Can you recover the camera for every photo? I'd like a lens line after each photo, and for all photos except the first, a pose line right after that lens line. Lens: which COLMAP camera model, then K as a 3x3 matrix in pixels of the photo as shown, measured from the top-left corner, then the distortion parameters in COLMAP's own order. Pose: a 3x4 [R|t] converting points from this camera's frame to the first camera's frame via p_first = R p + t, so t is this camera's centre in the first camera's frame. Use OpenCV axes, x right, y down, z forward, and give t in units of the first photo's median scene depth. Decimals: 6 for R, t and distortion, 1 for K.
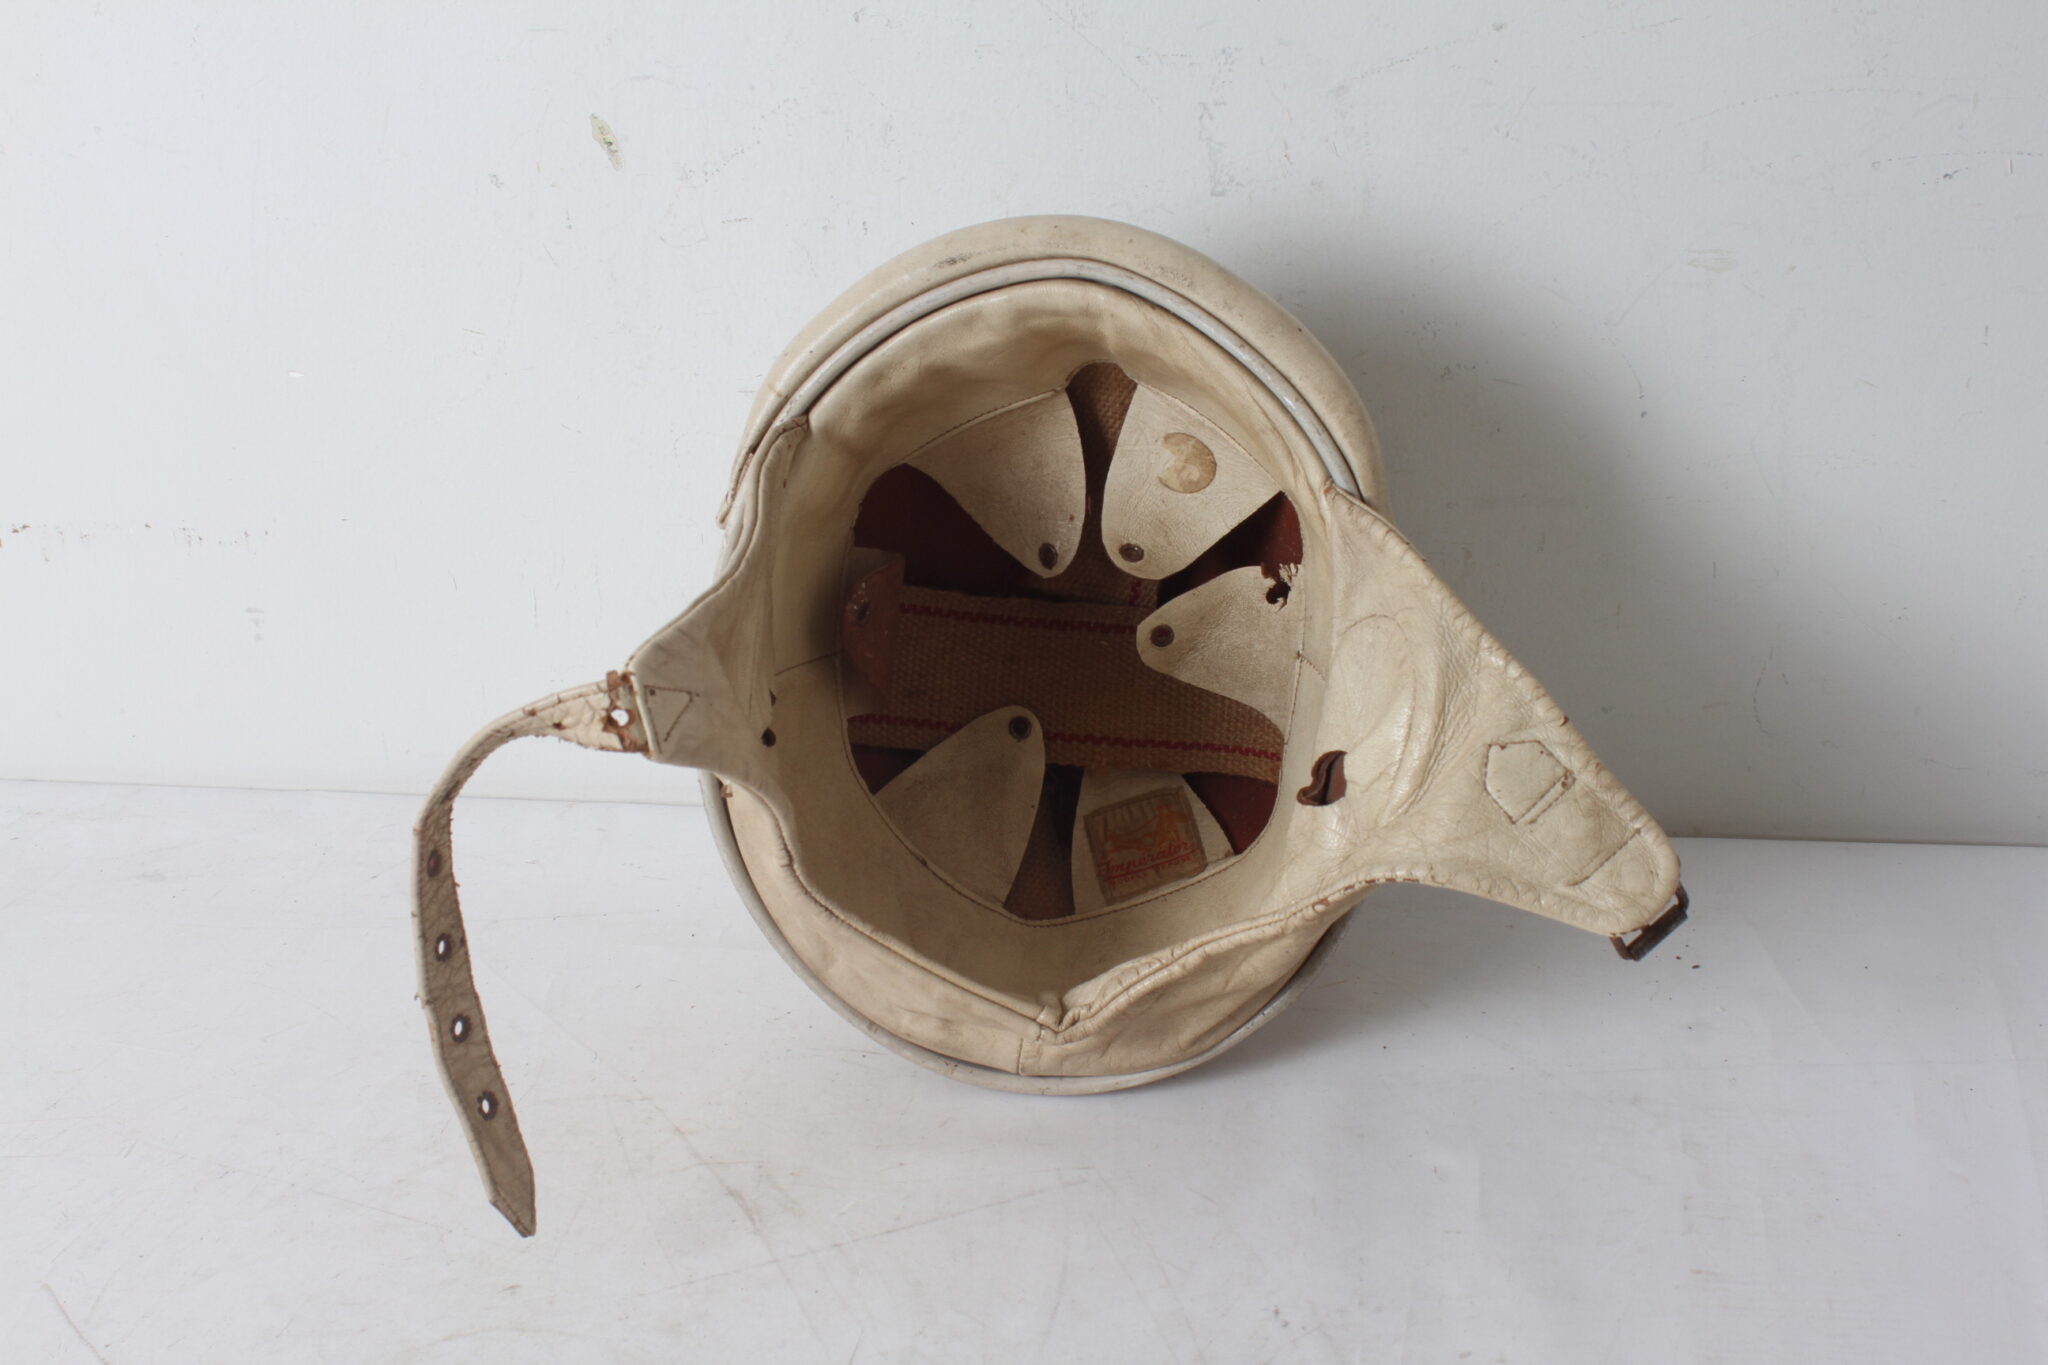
lens RADIAL K [[3173.4, 0, 1024.0], [0, 3173.4, 682.5], [0, 0, 1]] dist [-0.086352, -0.077697]
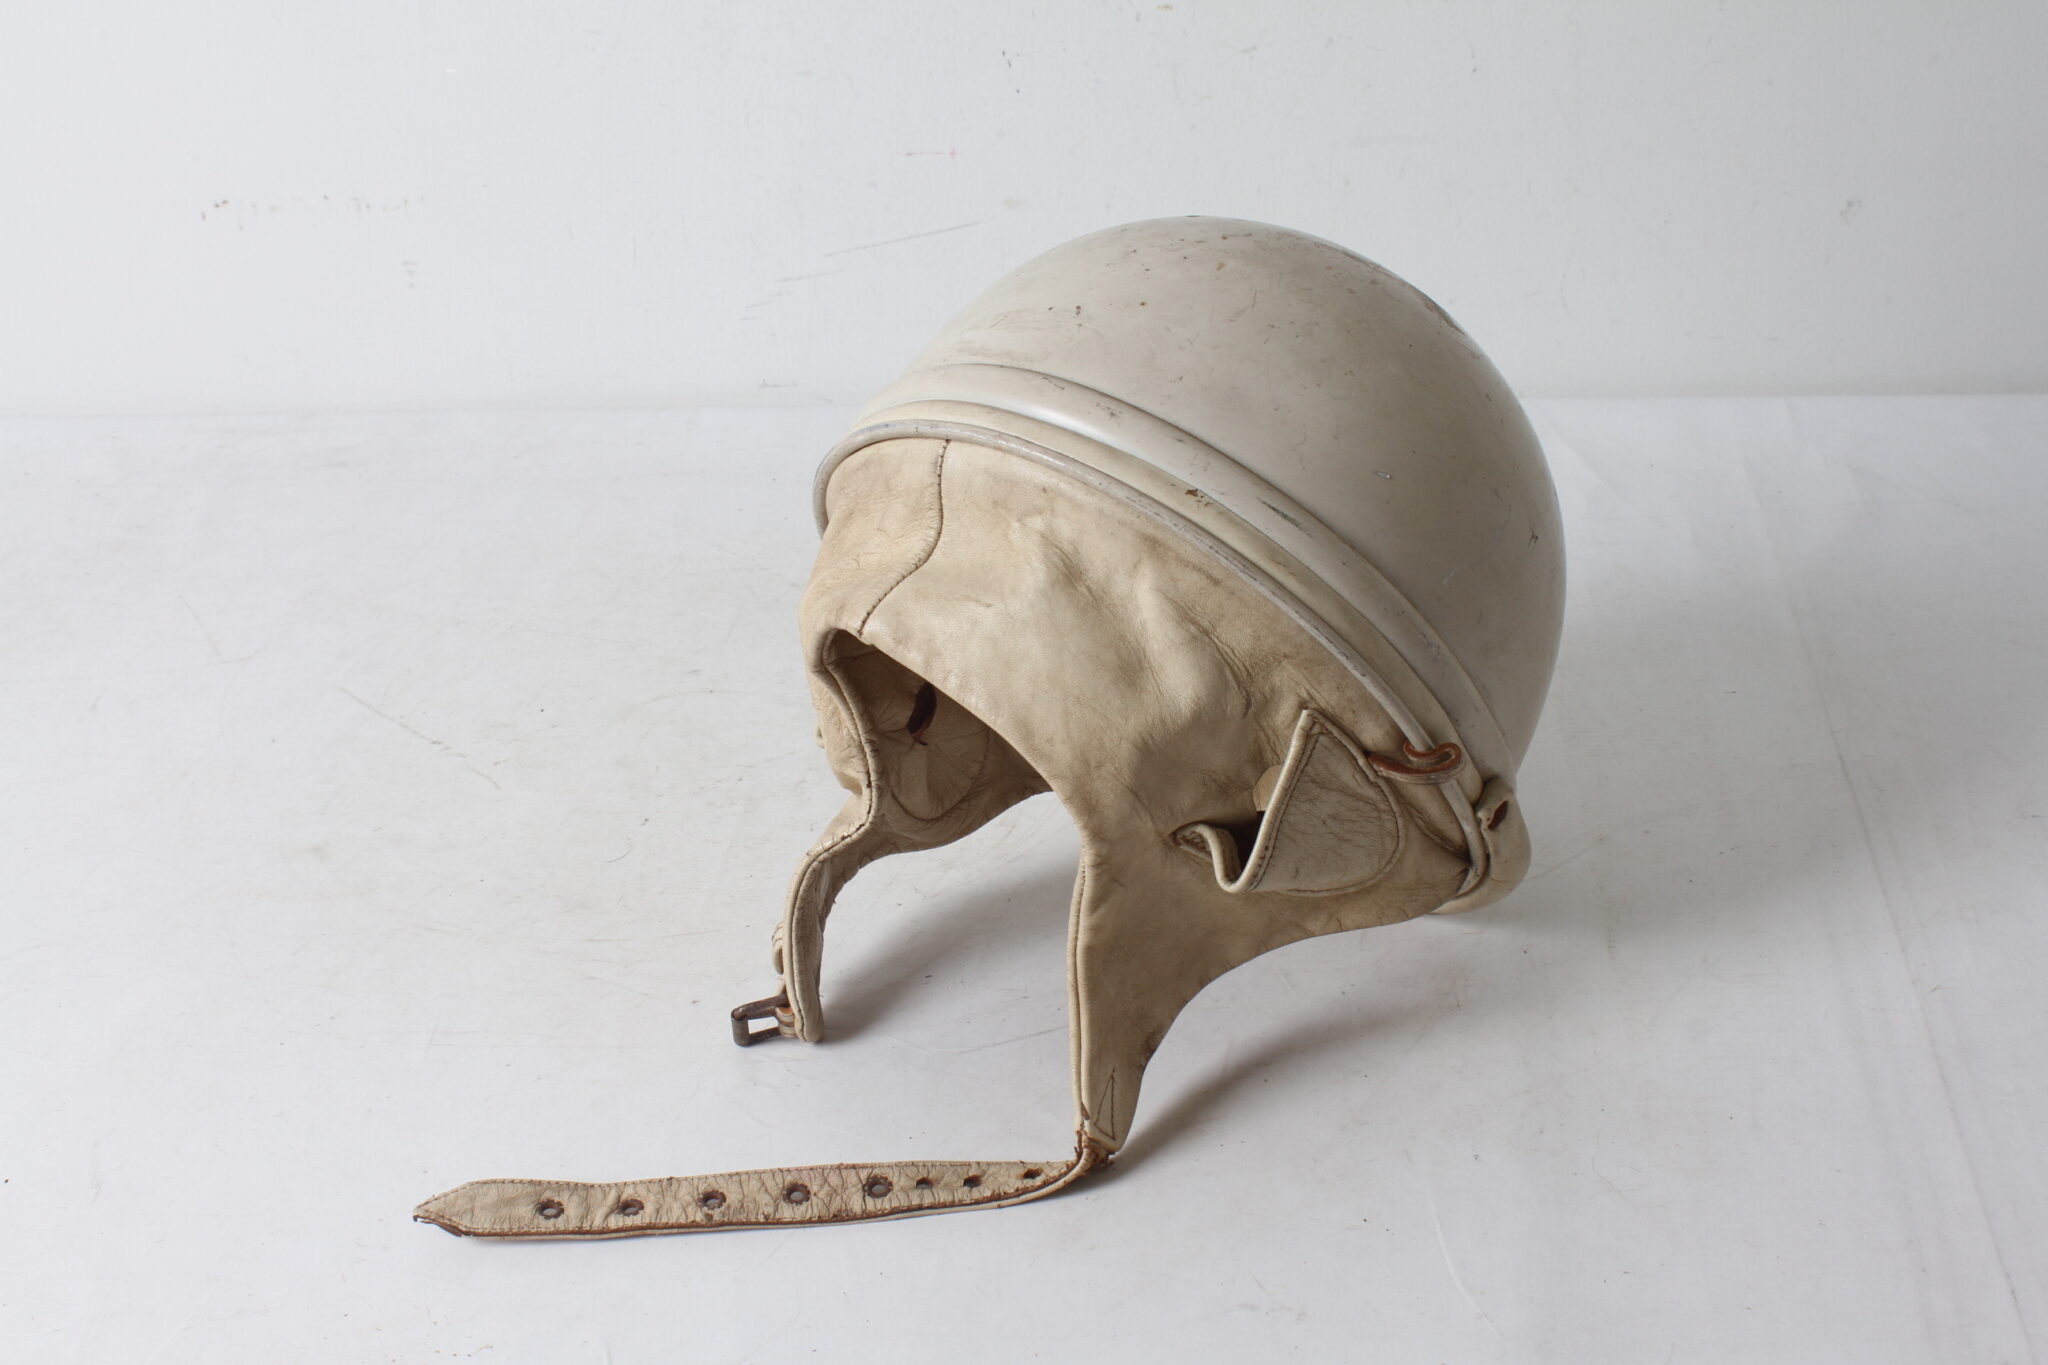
lens RADIAL K [[3317.7, 0, 1024.0], [0, 3317.7, 682.5], [0, 0, 1]] dist [-0.110005, 0.103302]
pose [[0.996189, -0.027201, 0.082876, -0.101527], [0.029082, 0.999344, -0.021580, 0.169042], [-0.082234, 0.023908, 0.996326, -0.326167]]
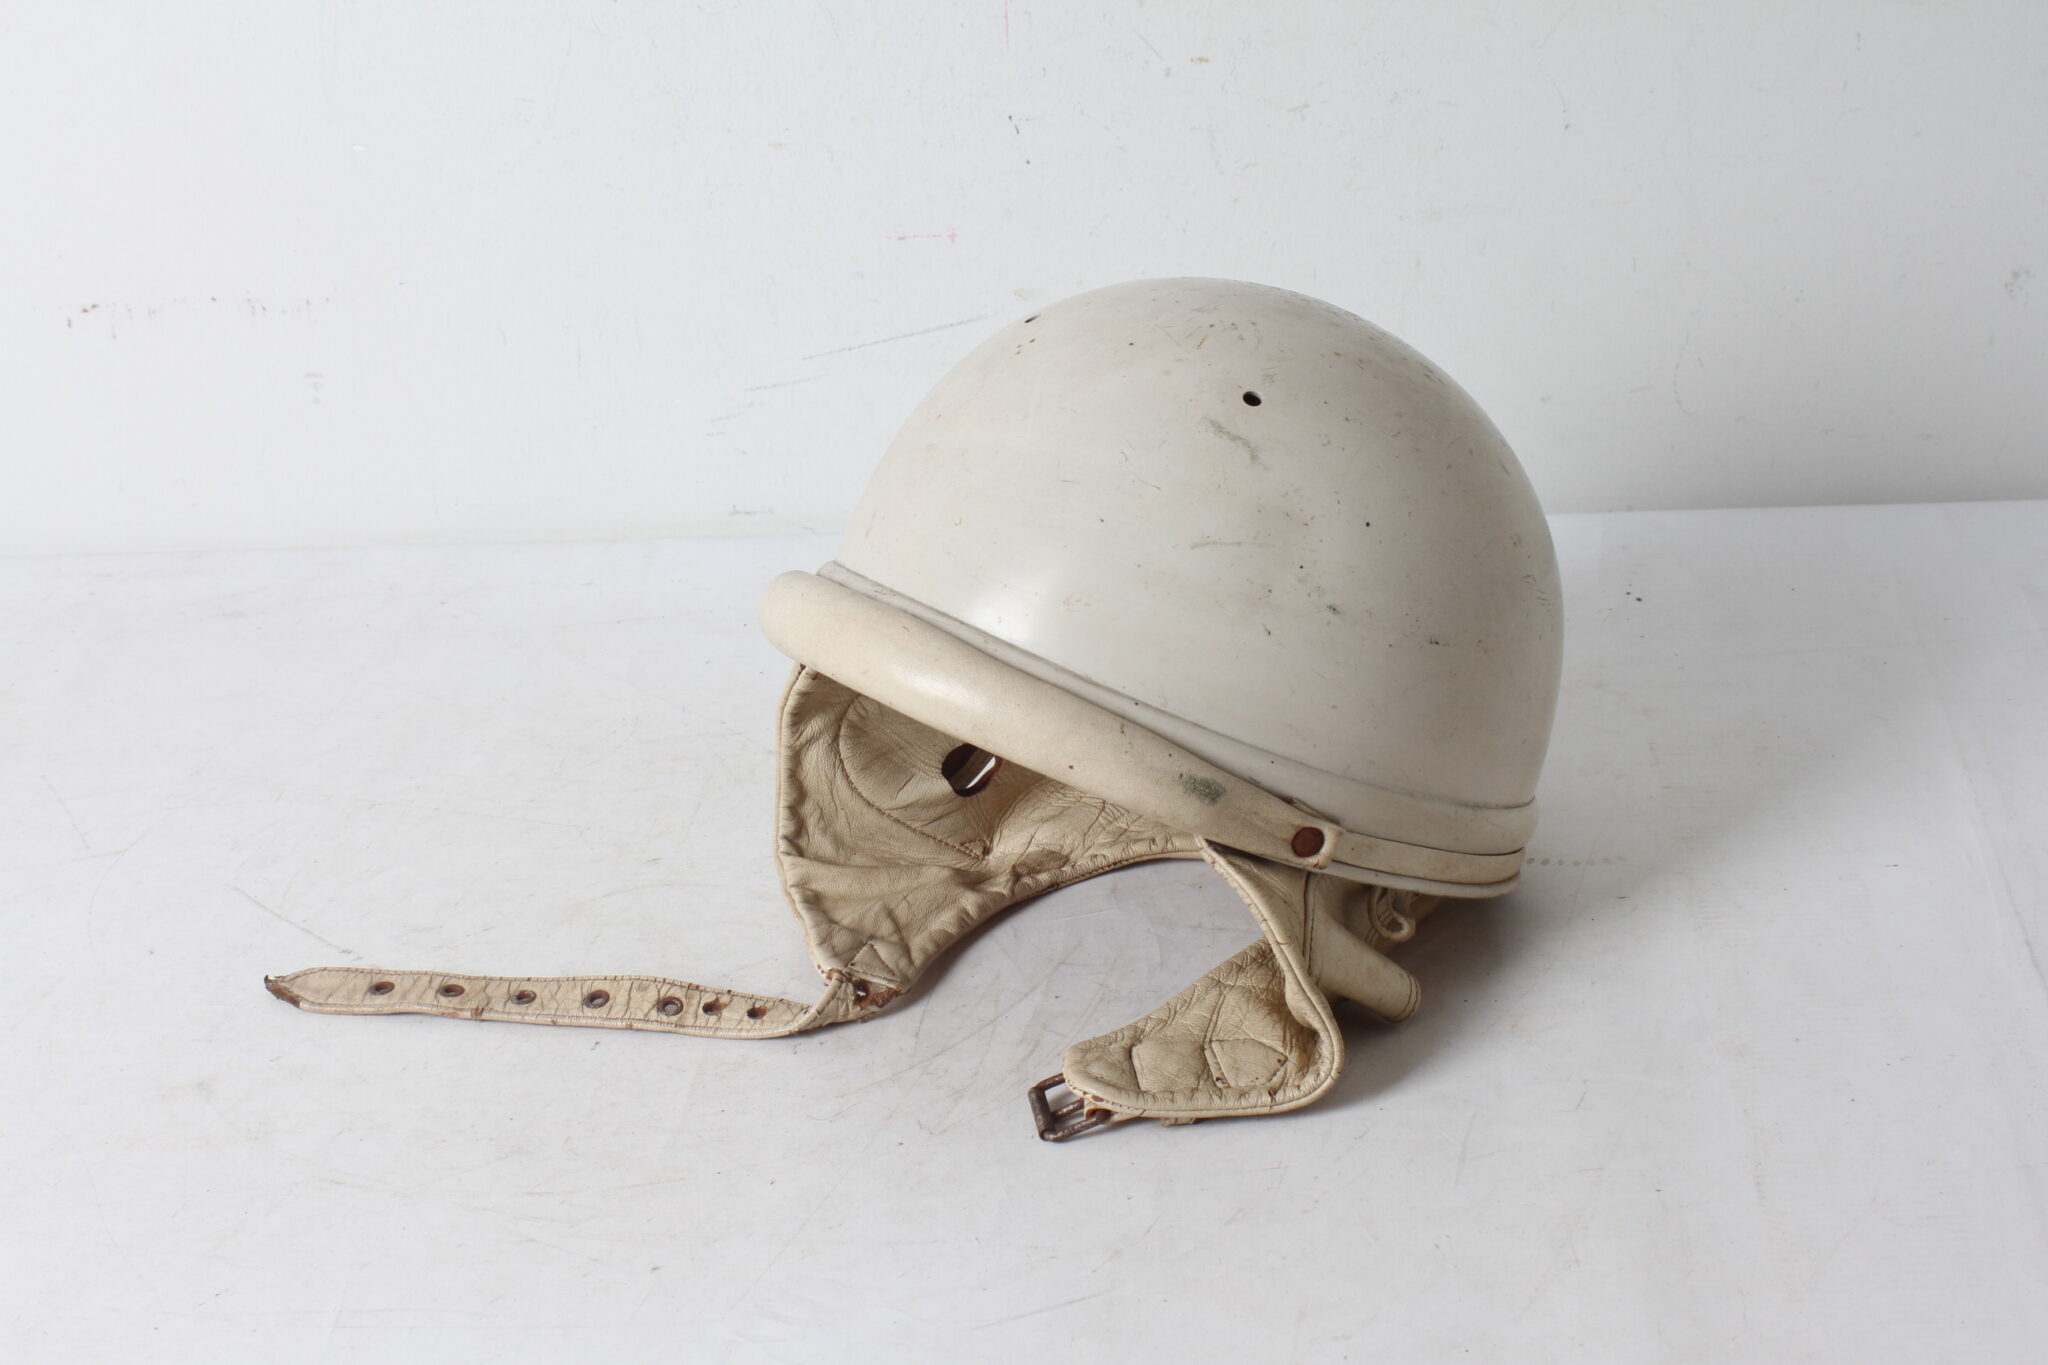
lens RADIAL K [[3776.6, 0, 1024.0], [0, 3776.6, 682.5], [0, 0, 1]] dist [-0.058749, 0.102016]
pose [[0.996156, -0.041408, 0.077196, -0.095909], [0.045864, 0.997328, -0.056867, 0.154480], [-0.074635, 0.060189, 0.995393, -0.281781]]
